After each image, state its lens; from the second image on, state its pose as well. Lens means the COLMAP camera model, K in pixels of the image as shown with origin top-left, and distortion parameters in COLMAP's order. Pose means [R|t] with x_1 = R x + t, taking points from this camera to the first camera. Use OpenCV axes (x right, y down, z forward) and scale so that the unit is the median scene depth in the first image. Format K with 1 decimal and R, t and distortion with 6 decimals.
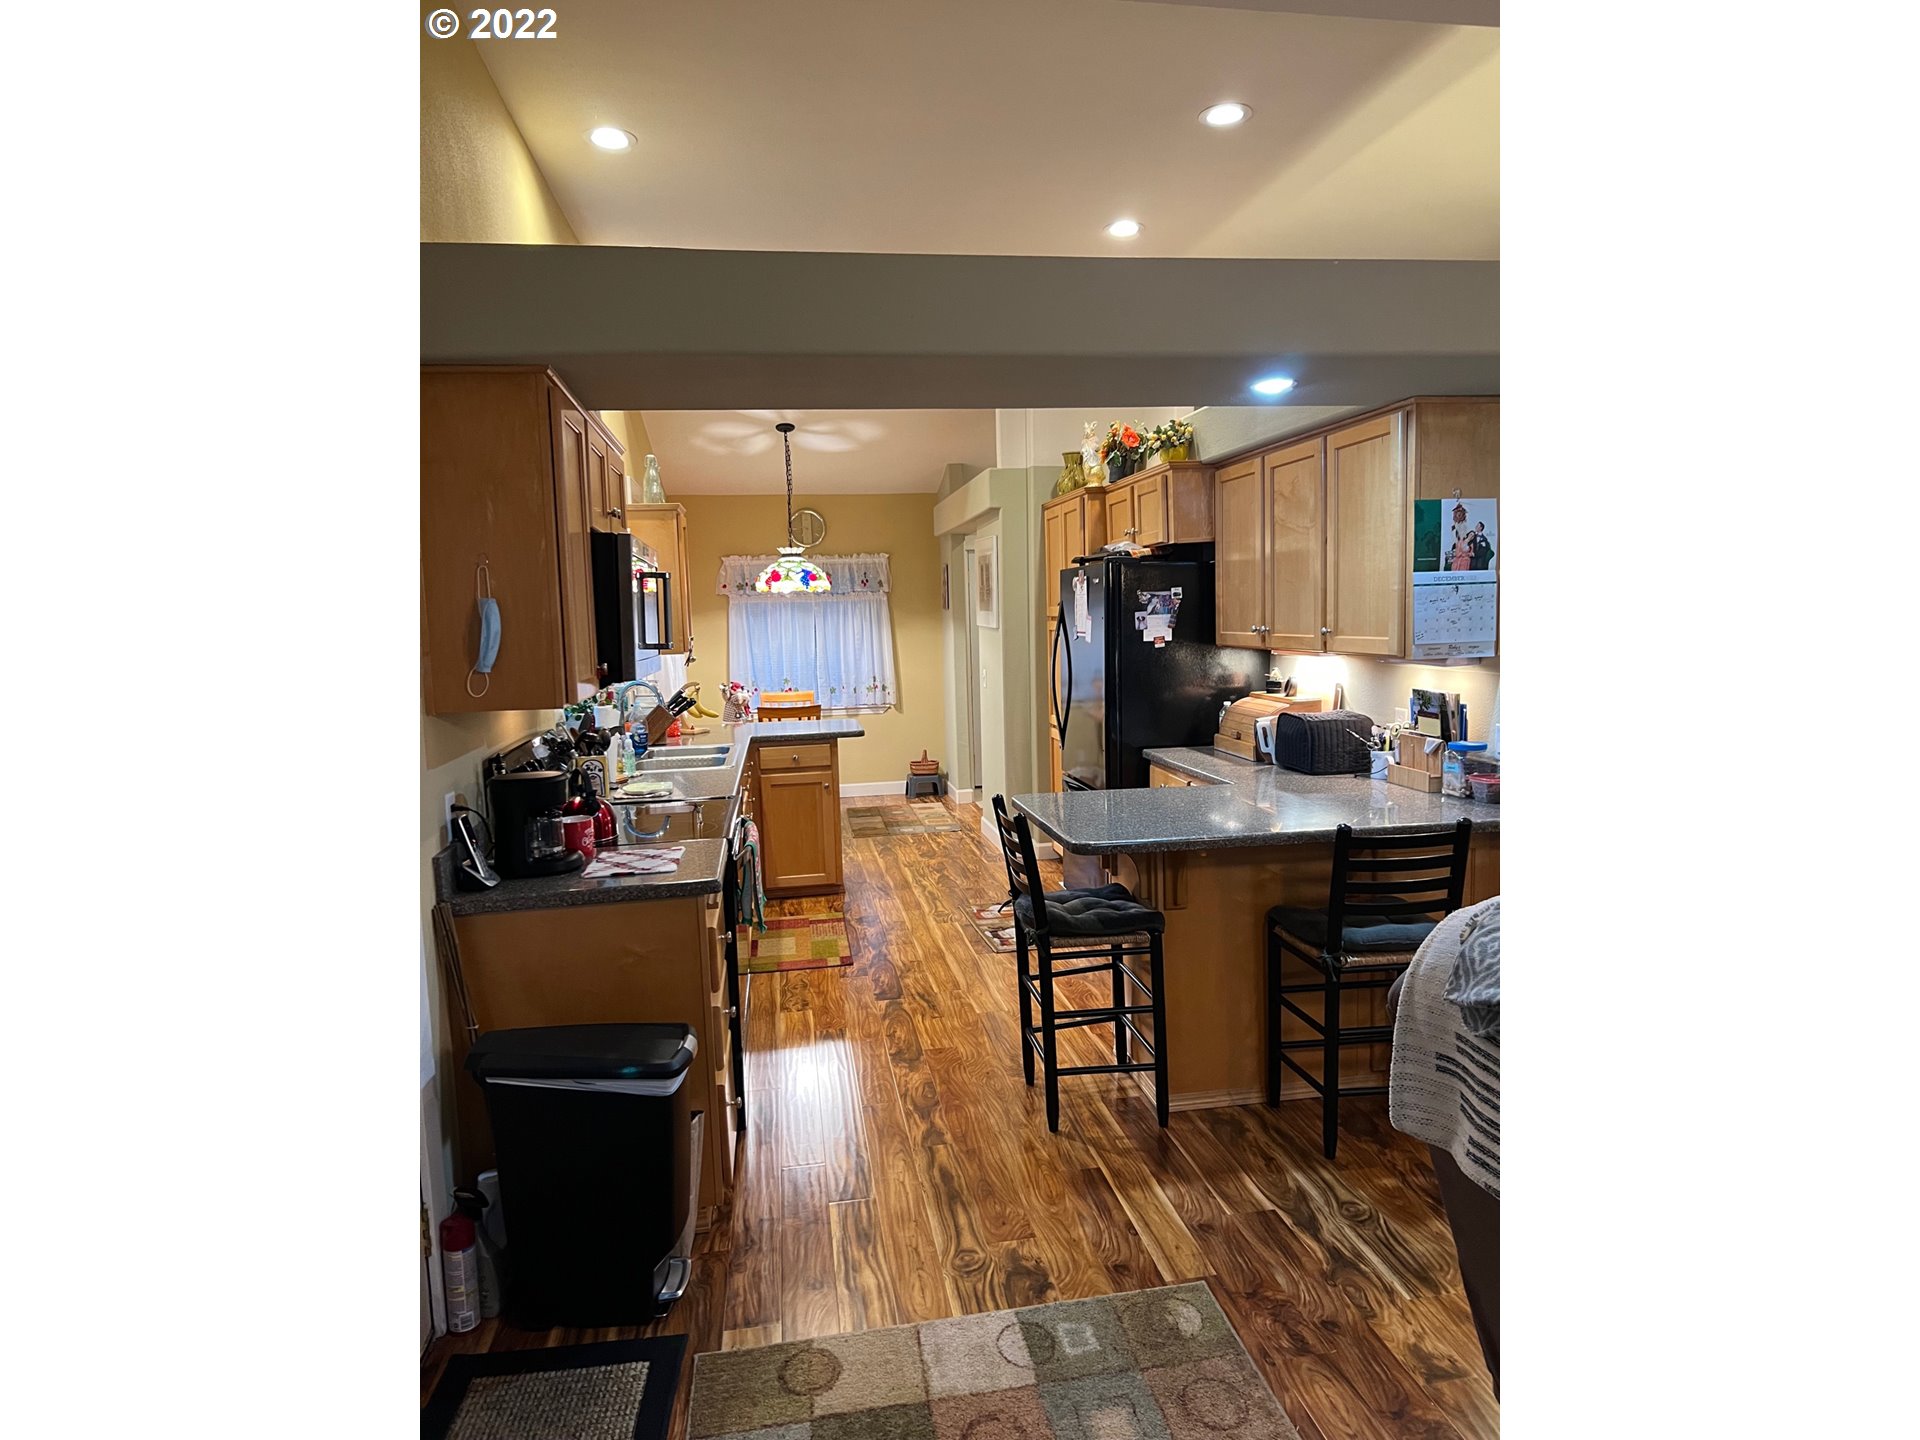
lens RADIAL K [[1084.0, 0, 969.9], [0, 1084.0, 723.5], [0, 0, 1]] dist [0.005163, 0.000167]
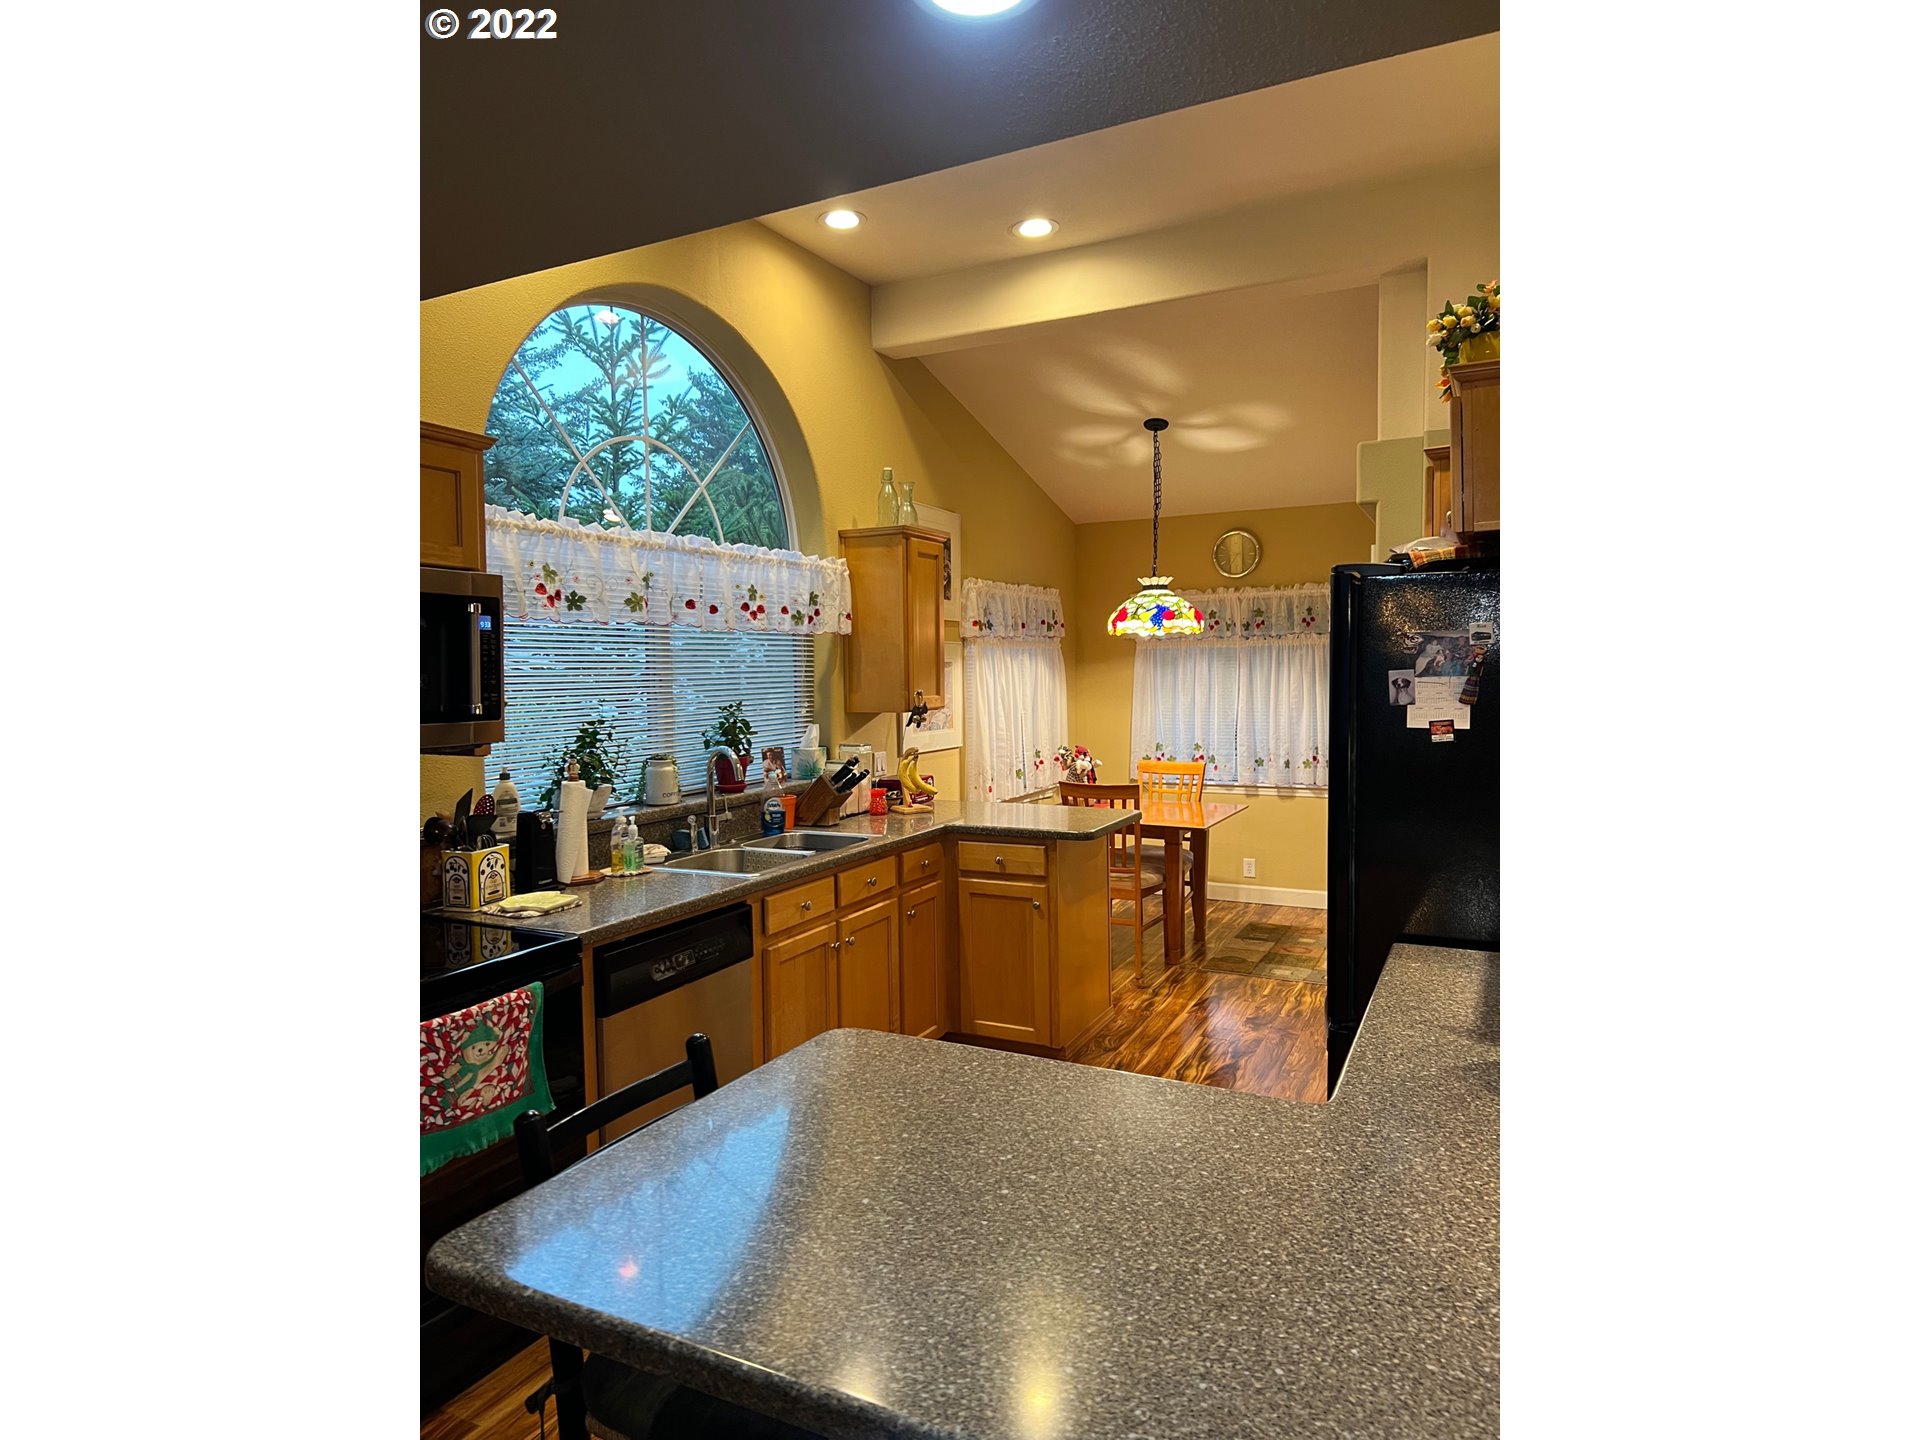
lens RADIAL K [[1084.0, 0, 953.9], [0, 1084.0, 712.3], [0, 0, 1]] dist [0.005163, 0.000167]
pose [[0.795638, 0.038284, -0.604561, 0.197069], [-0.068576, 0.997278, -0.027096, -0.036408], [0.601878, 0.063017, 0.796098, 0.311553]]
